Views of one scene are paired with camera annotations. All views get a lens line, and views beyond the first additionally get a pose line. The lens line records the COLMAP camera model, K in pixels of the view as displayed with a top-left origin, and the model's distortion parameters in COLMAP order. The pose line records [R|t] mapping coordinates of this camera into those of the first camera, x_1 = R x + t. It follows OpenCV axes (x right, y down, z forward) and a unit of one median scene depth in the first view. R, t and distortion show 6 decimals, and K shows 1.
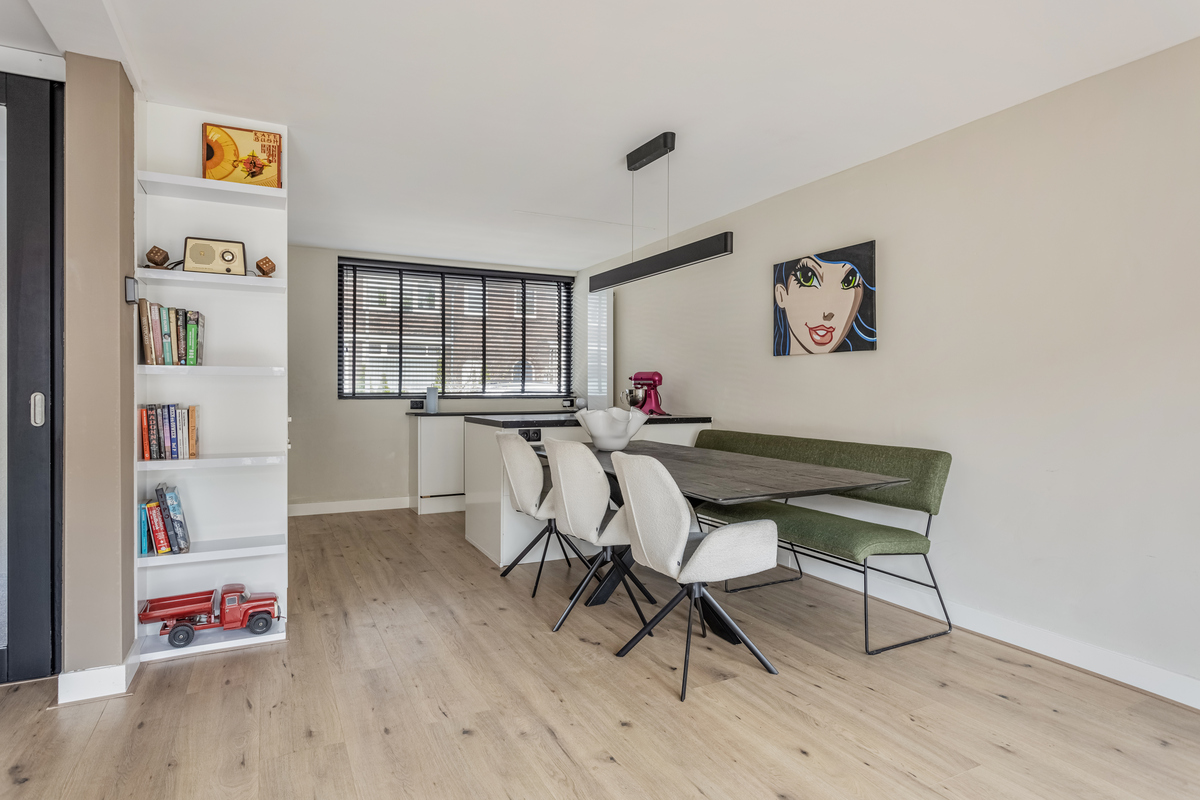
lens RADIAL K [[657.3, 0, 598.9], [0, 657.3, 391.1], [0, 0, 1]] dist [0.002843, -0.002395]
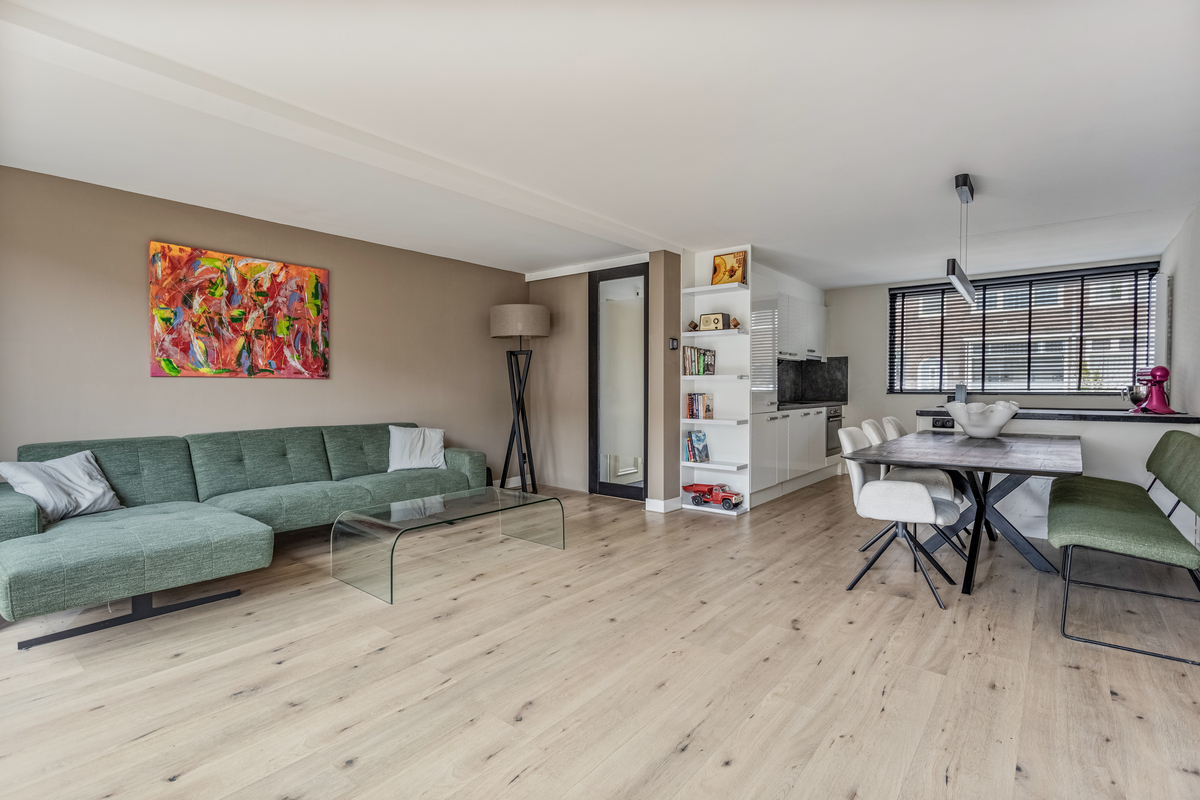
lens RADIAL K [[571.1, 0, 598.0], [0, 571.1, 399.9], [0, 0, 1]] dist [0.000565, 0.001587]
pose [[0.402008, 0.018629, -0.915447, 0.675663], [-0.002197, 0.999810, 0.019381, 0.004276], [0.915634, -0.005780, 0.401972, -0.035082]]
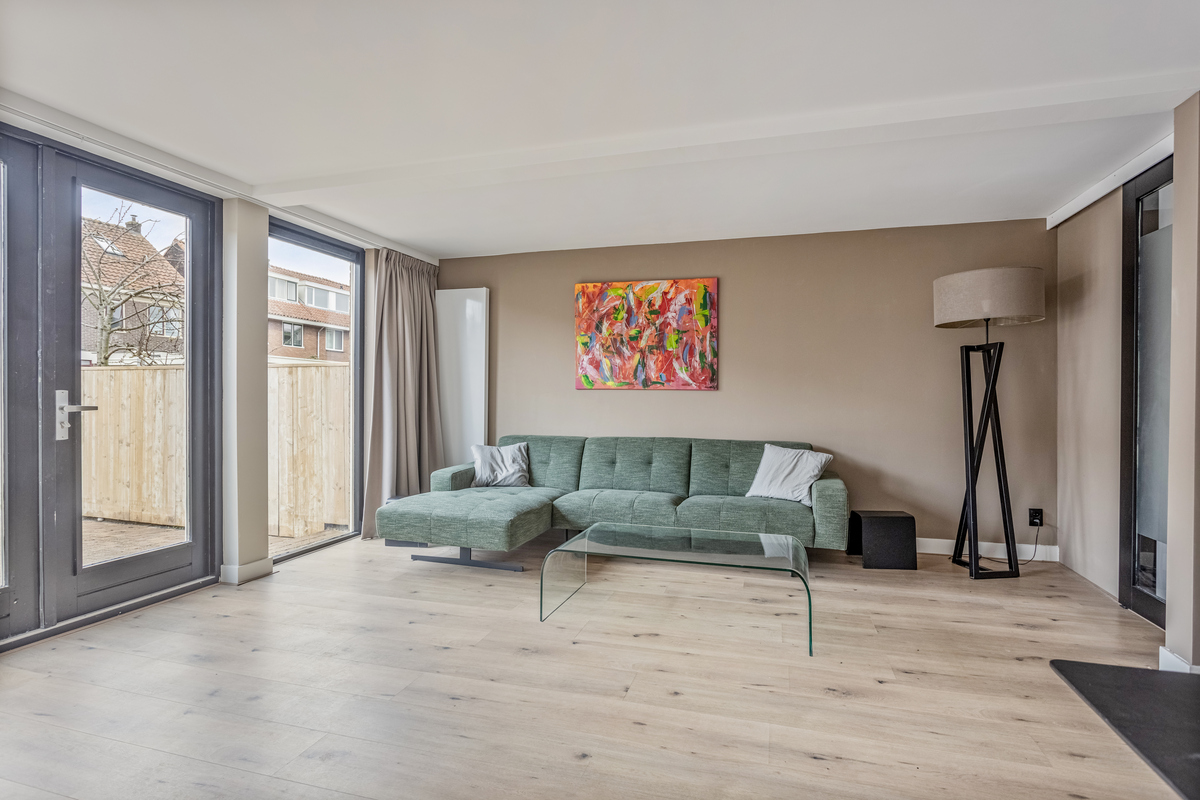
lens RADIAL K [[596.9, 0, 598.4], [0, 596.9, 401.0], [0, 0, 1]] dist [-0.011468, 0.002412]
pose [[-0.693781, -0.001773, -0.720184, 0.378179], [-0.011284, 0.999901, 0.008408, -0.001090], [0.720098, 0.013960, -0.693732, 0.604630]]
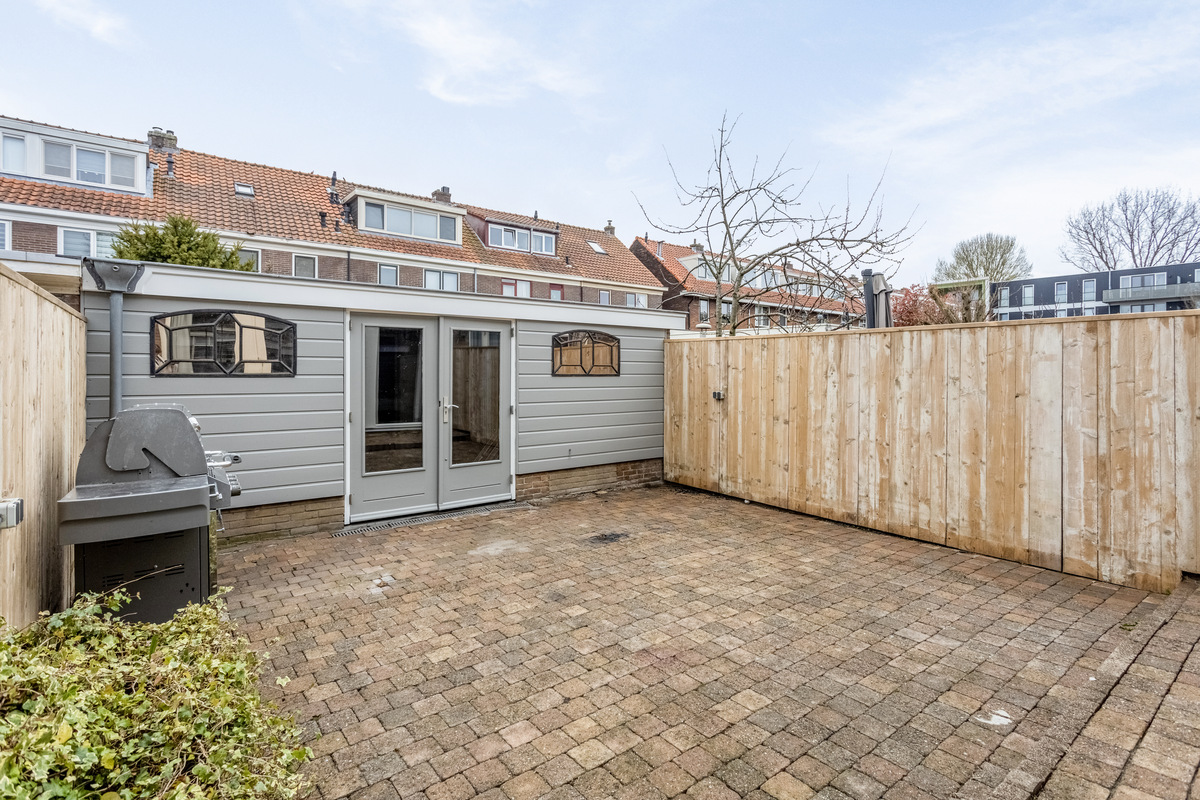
lens RADIAL K [[571.1, 0, 606.7], [0, 571.1, 368.2], [0, 0, 1]] dist [0.000565, 0.001587]
pose [[-0.978516, -0.010886, -0.205883, 0.849867], [-0.011304, 0.999936, 0.000855, 0.022099], [0.205861, 0.003164, -0.978576, -0.262146]]
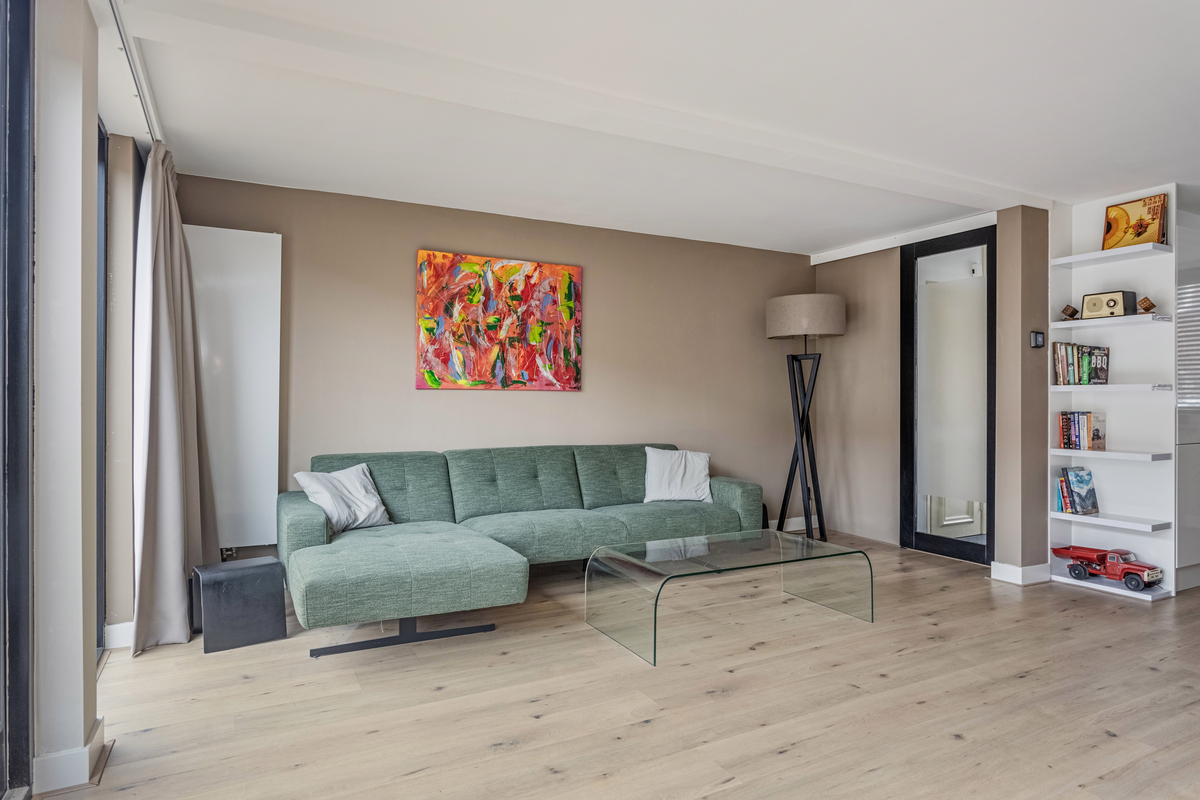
lens RADIAL K [[707.5, 0, 597.1], [0, 707.5, 398.6], [0, 0, 1]] dist [-0.015292, 0.008697]
pose [[0.013063, -0.003966, -0.999907, 0.644550], [-0.006935, 0.999968, -0.004057, 0.003455], [0.999891, 0.006987, 0.013035, -0.057574]]
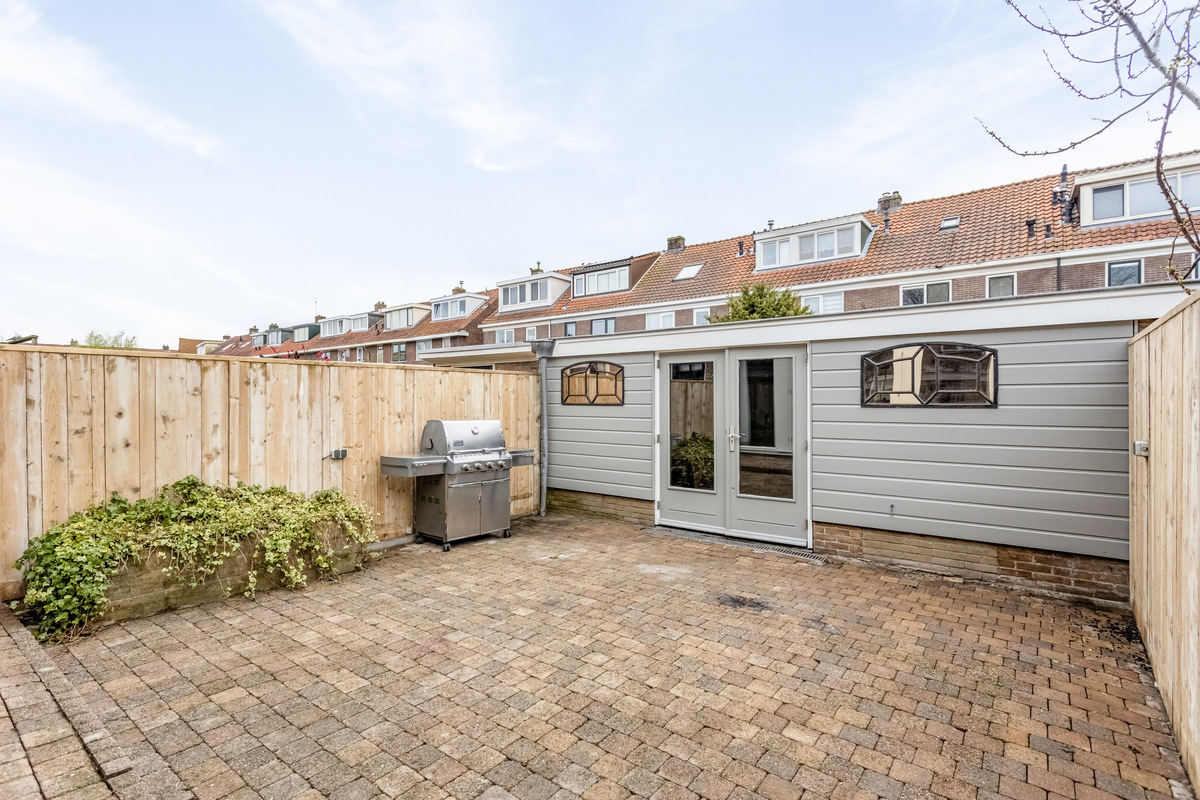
lens RADIAL K [[571.1, 0, 603.0], [0, 571.1, 389.6], [0, 0, 1]] dist [0.000565, 0.001587]
pose [[-0.448684, 0.012126, 0.893608, -0.239751], [0.005058, 0.999926, -0.011029, 0.020813], [-0.893676, -0.000429, -0.448713, -0.804468]]
